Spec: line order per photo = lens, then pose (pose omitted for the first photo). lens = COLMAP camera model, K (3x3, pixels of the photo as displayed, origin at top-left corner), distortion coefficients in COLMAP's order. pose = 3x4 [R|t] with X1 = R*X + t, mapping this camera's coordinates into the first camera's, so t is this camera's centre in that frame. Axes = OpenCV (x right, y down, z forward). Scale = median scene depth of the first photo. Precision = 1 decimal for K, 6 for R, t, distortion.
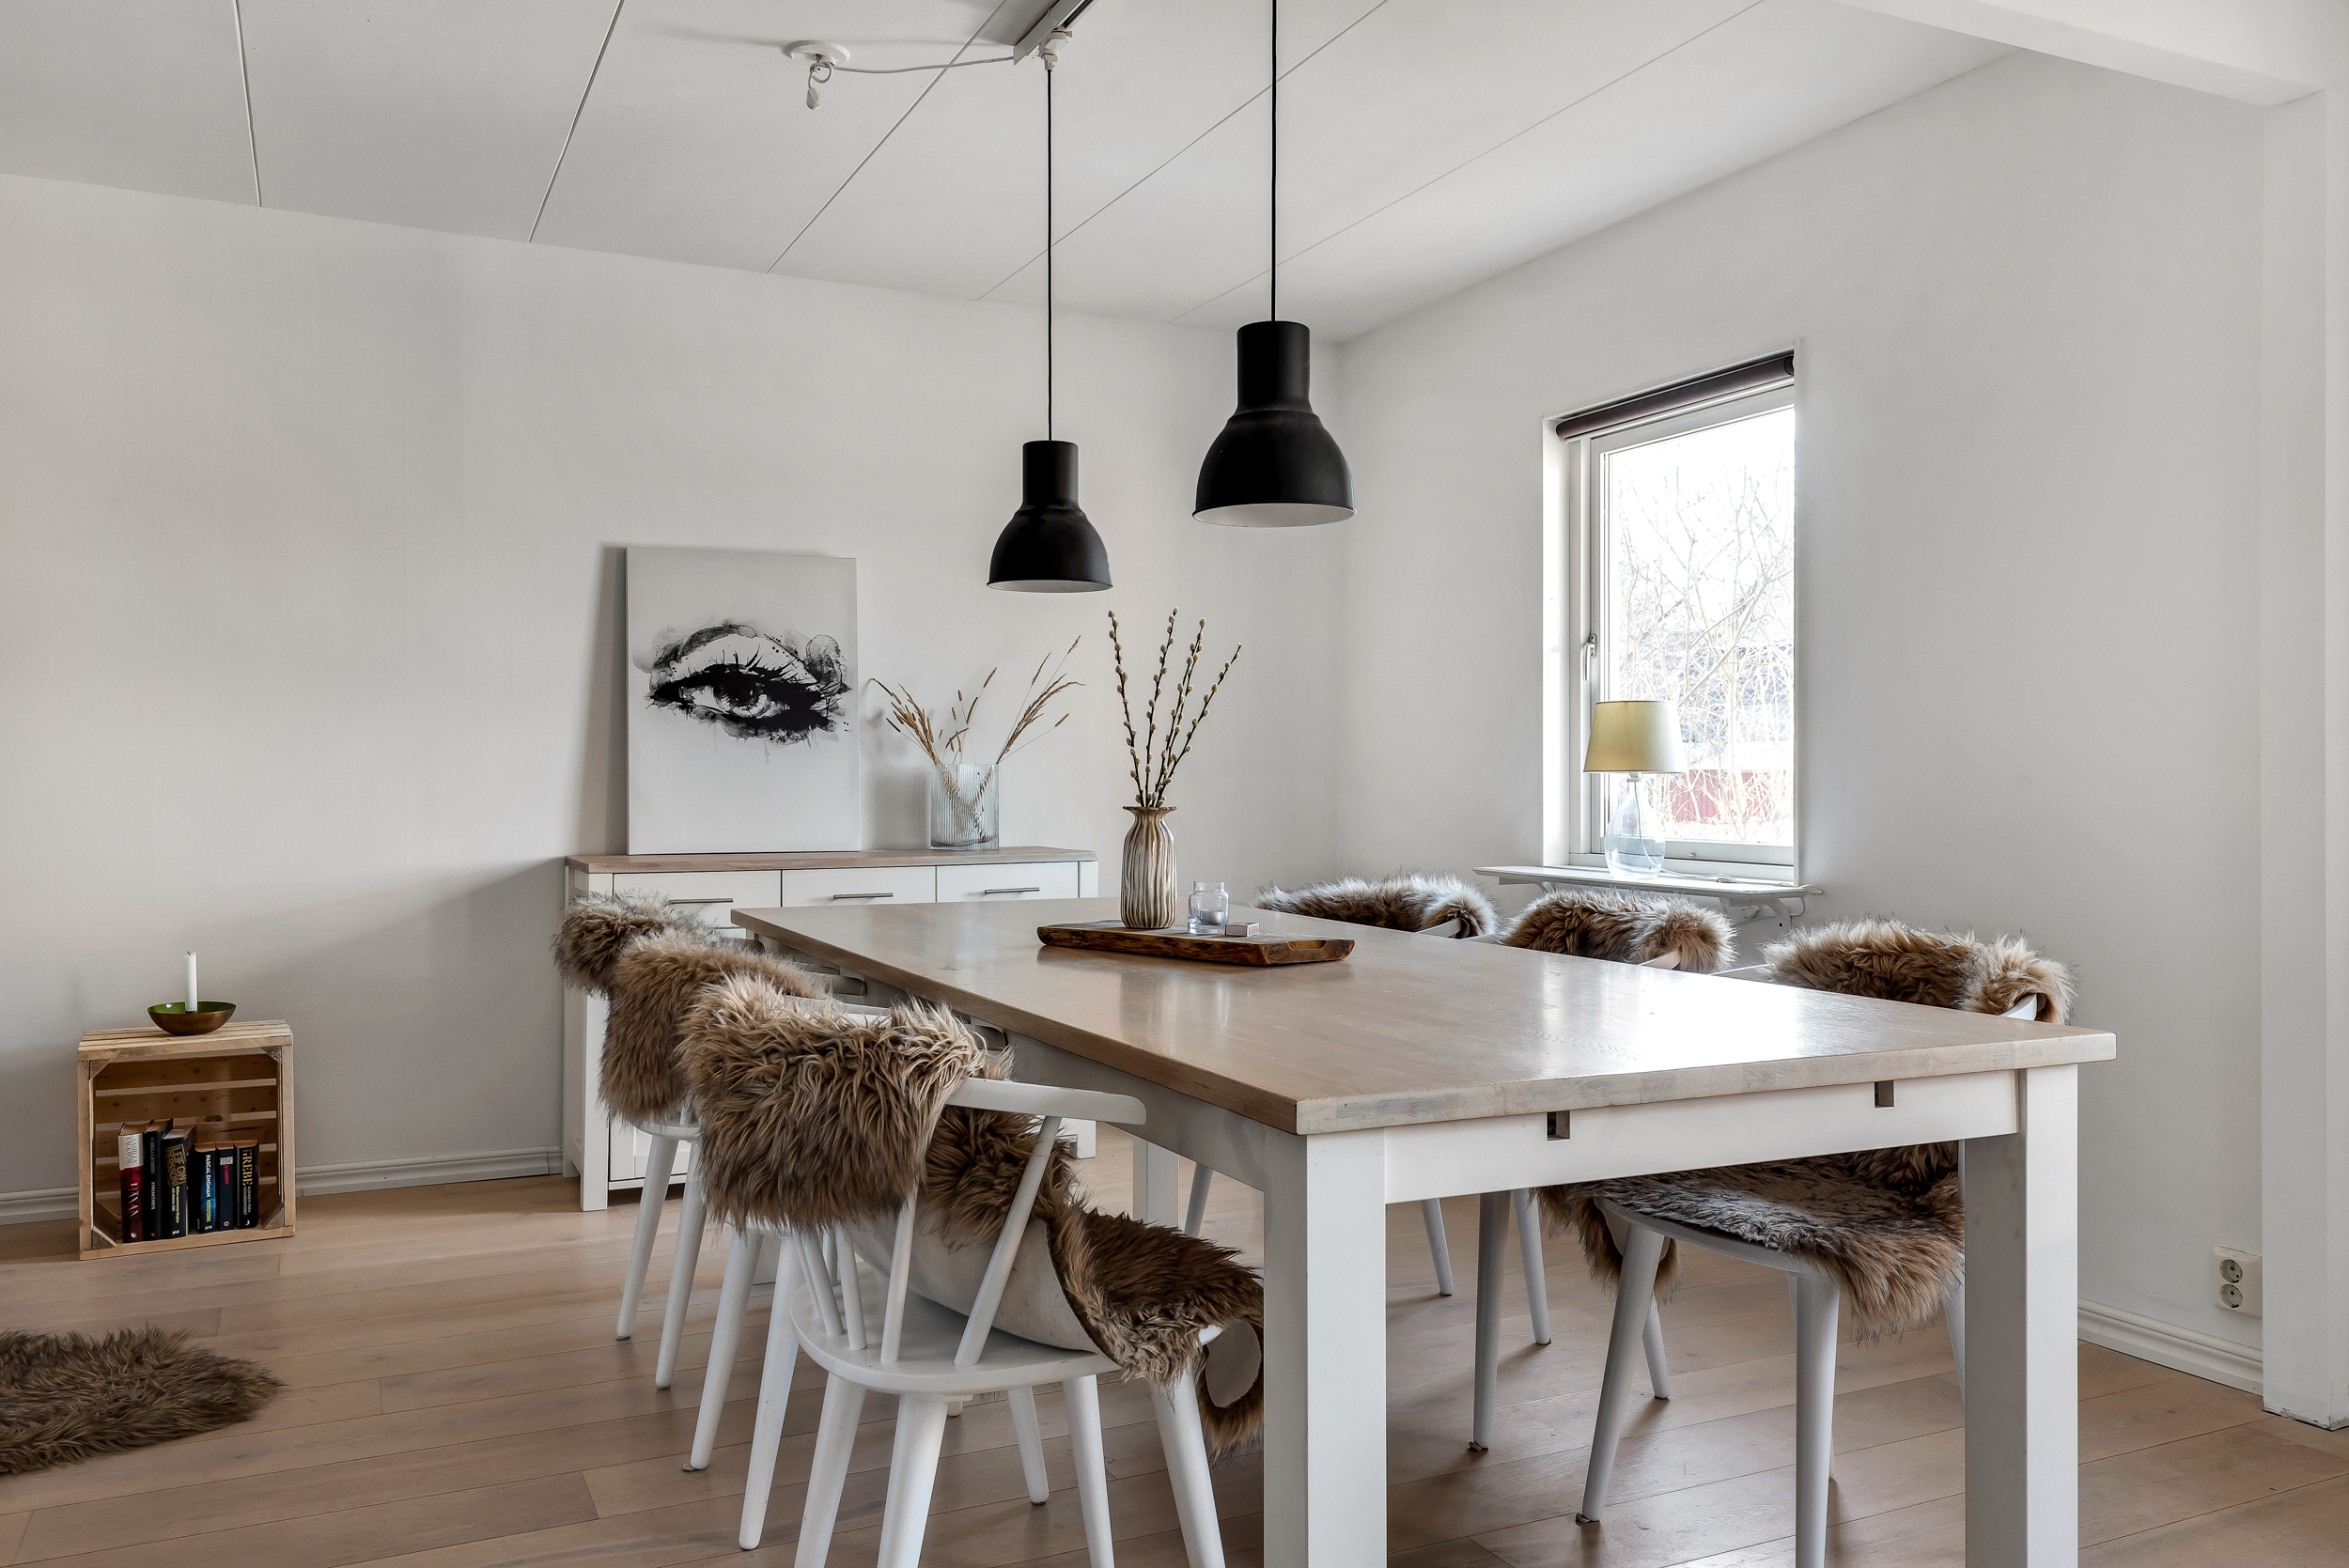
lens RADIAL K [[1777.1, 0, 1174.5], [0, 1777.1, 784.0], [0, 0, 1]] dist [0.006957, 0.001848]
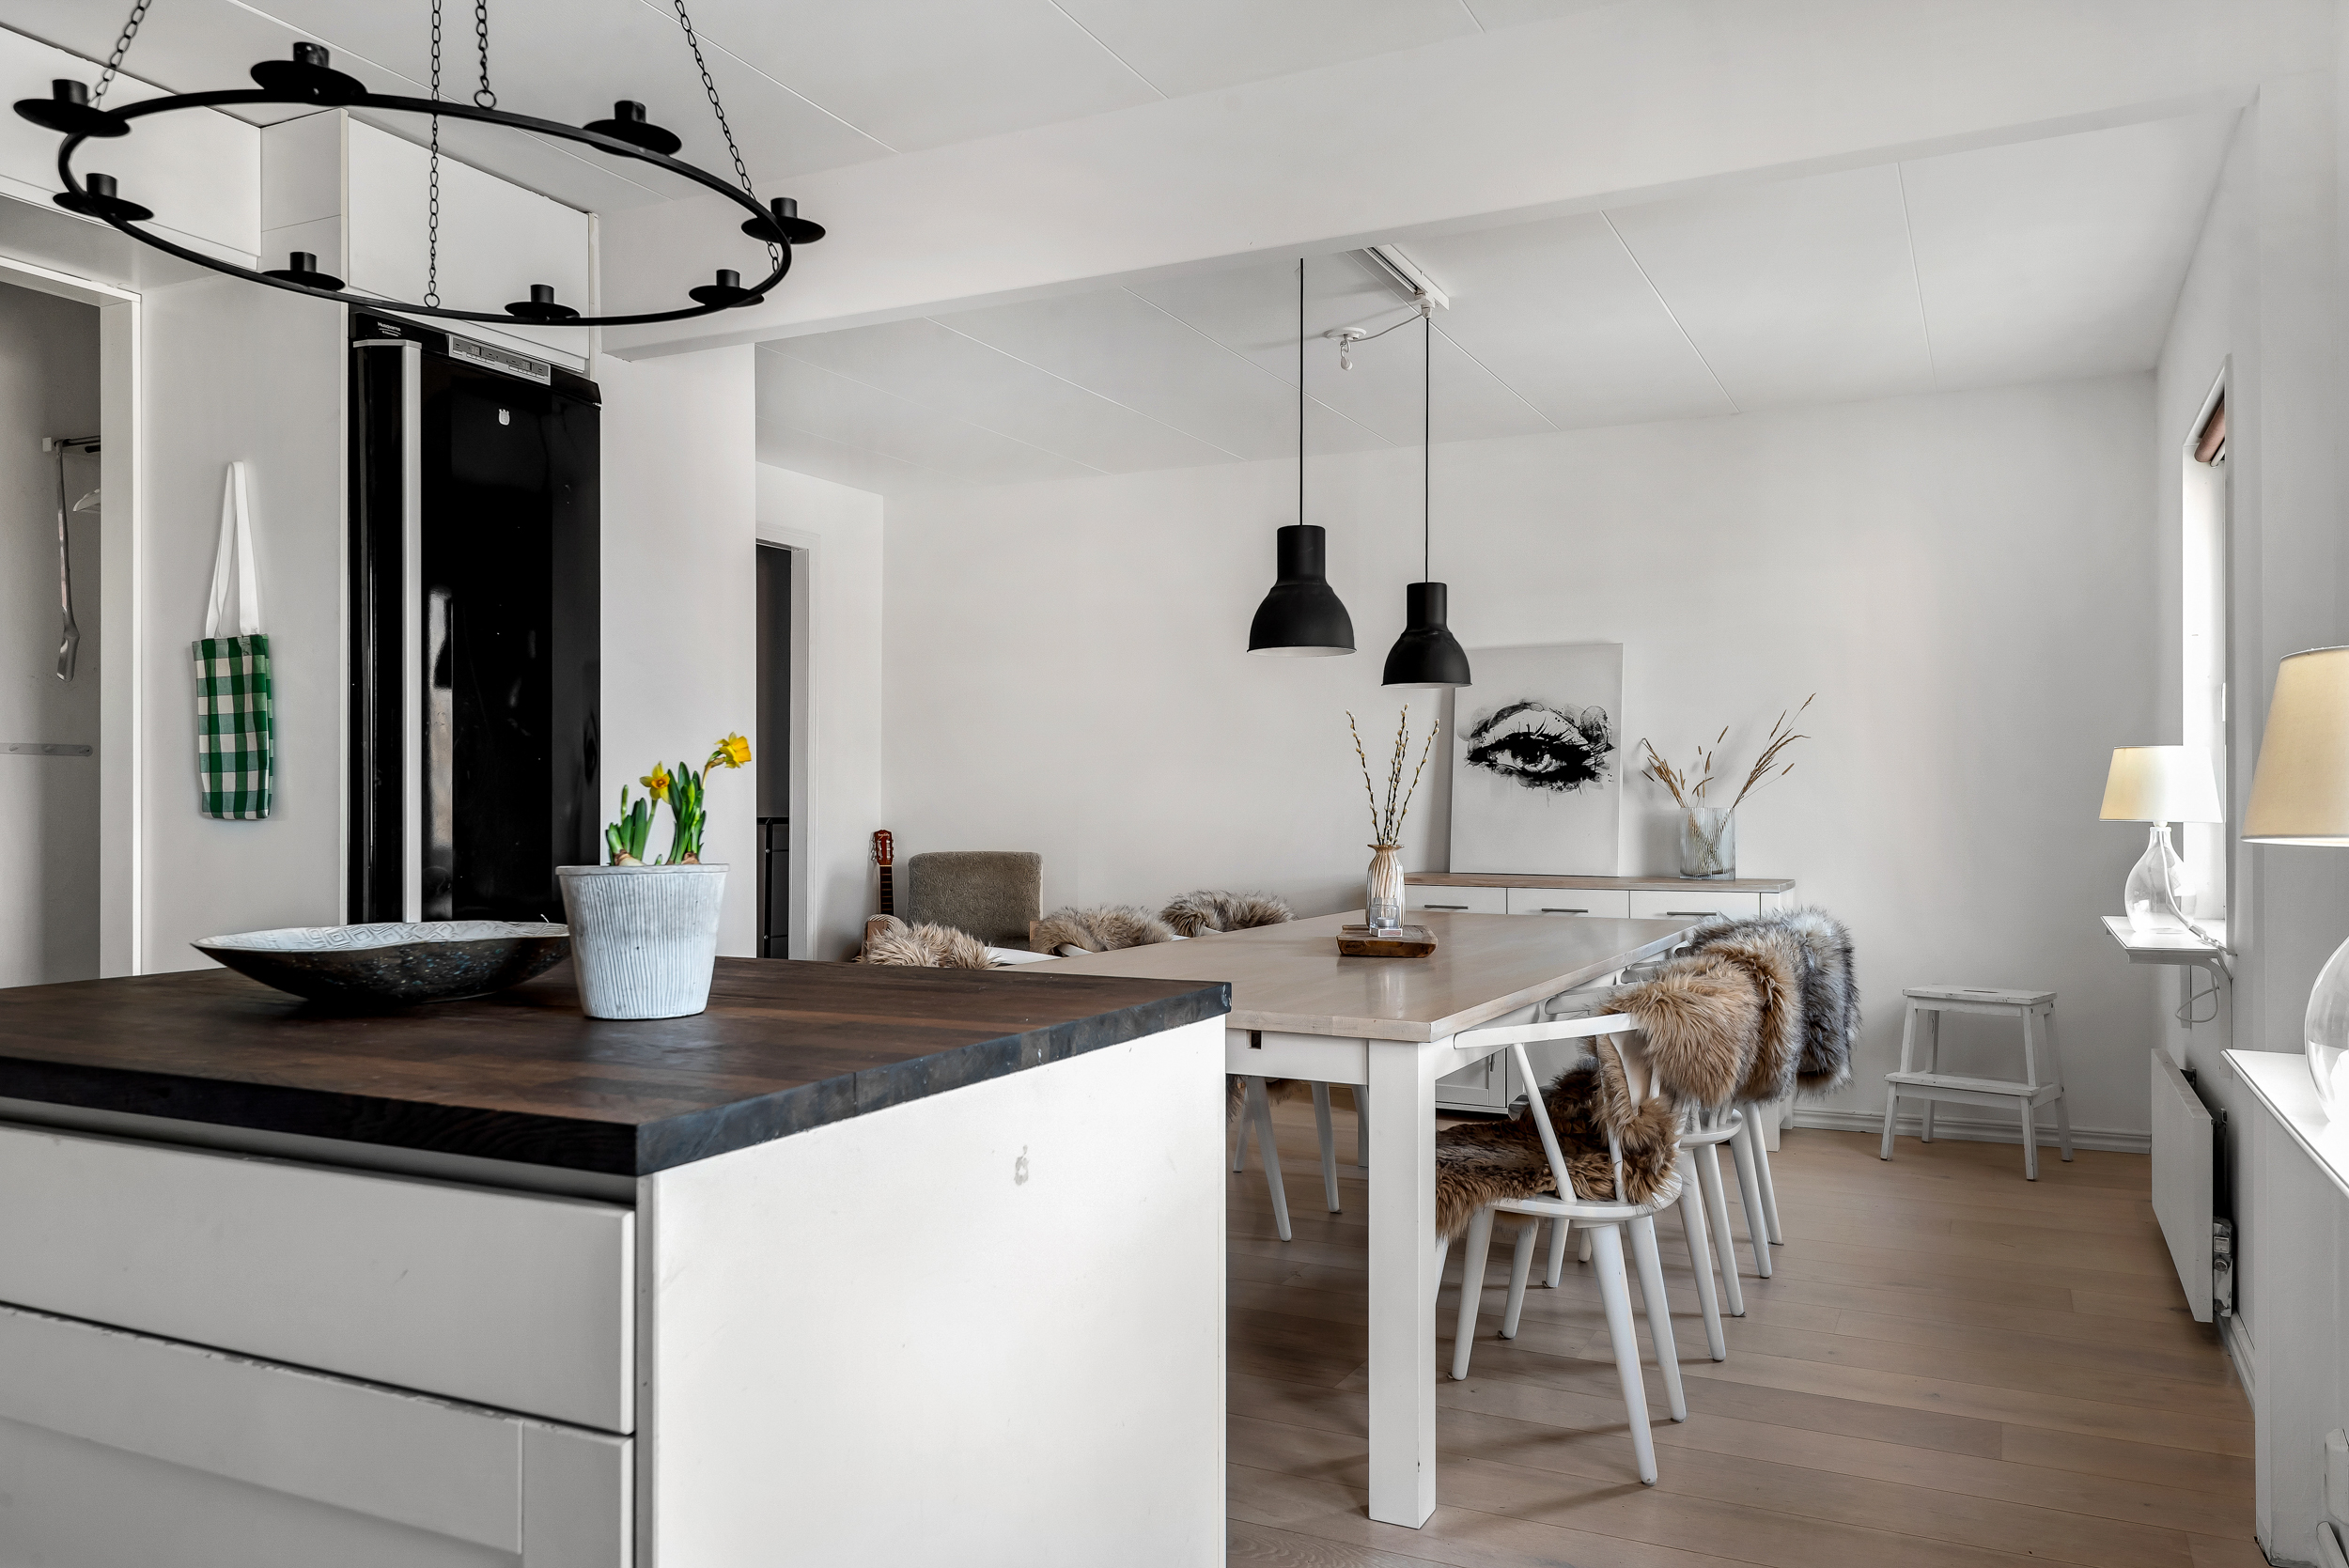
lens RADIAL K [[1715.4, 0, 1174.5], [0, 1715.4, 784.0], [0, 0, 1]] dist [0.029532, -0.005471]
pose [[0.607414, -0.008003, -0.794345, 0.609052], [-0.003787, 0.999909, -0.012970, -0.011171], [0.794377, 0.010886, 0.607328, 0.014168]]
